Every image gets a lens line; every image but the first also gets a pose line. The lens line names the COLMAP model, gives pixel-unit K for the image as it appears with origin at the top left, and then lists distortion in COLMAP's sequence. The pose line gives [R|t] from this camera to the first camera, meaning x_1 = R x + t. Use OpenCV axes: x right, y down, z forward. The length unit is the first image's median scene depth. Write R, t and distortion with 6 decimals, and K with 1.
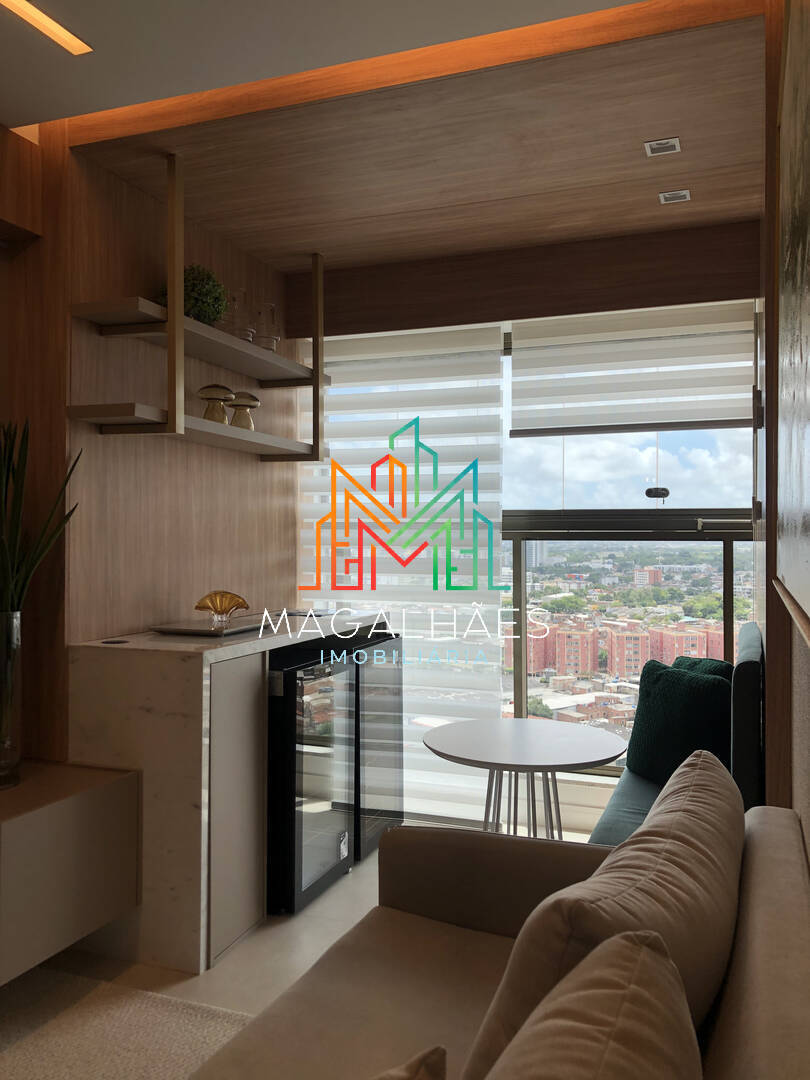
lens RADIAL K [[899.0, 0, 404.1], [0, 899.0, 539.1], [0, 0, 1]] dist [0.032165, -0.018928]
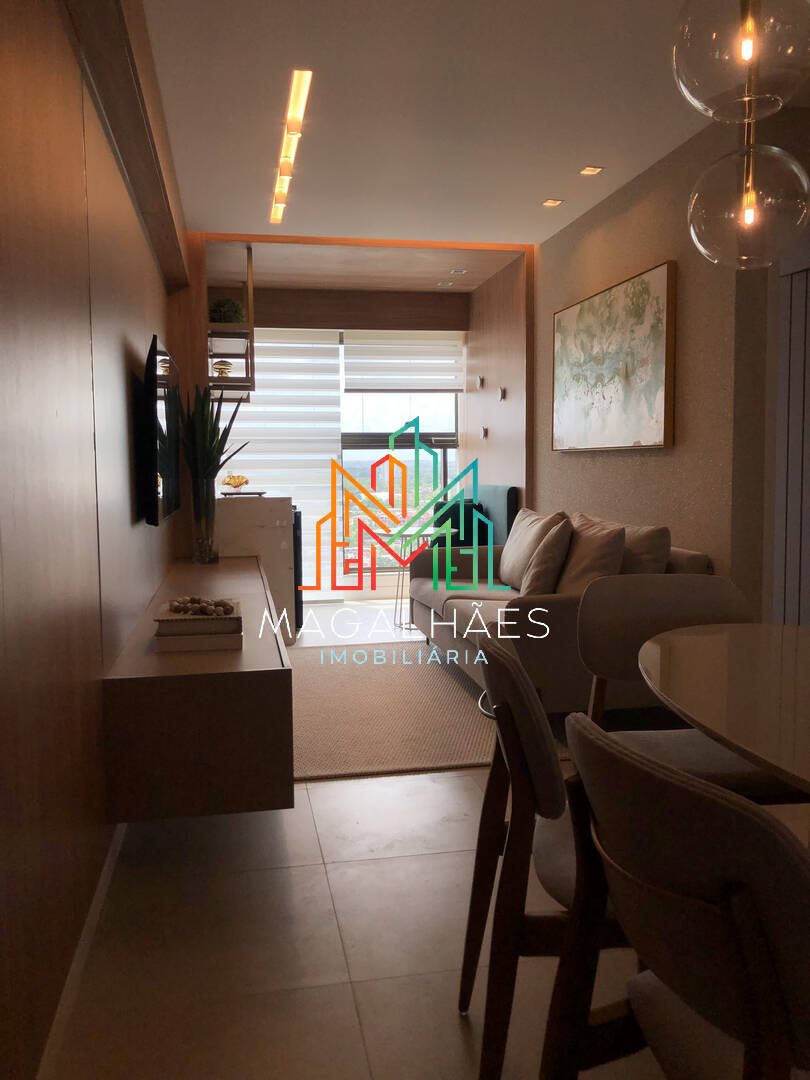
lens RADIAL K [[899.0, 0, 405.2], [0, 899.0, 540.1], [0, 0, 1]] dist [0.032165, -0.018928]
pose [[0.845720, -0.059378, 0.530313, -0.765760], [0.008848, 0.995214, 0.097321, 0.008749], [-0.533554, -0.077614, 0.842197, -0.630172]]
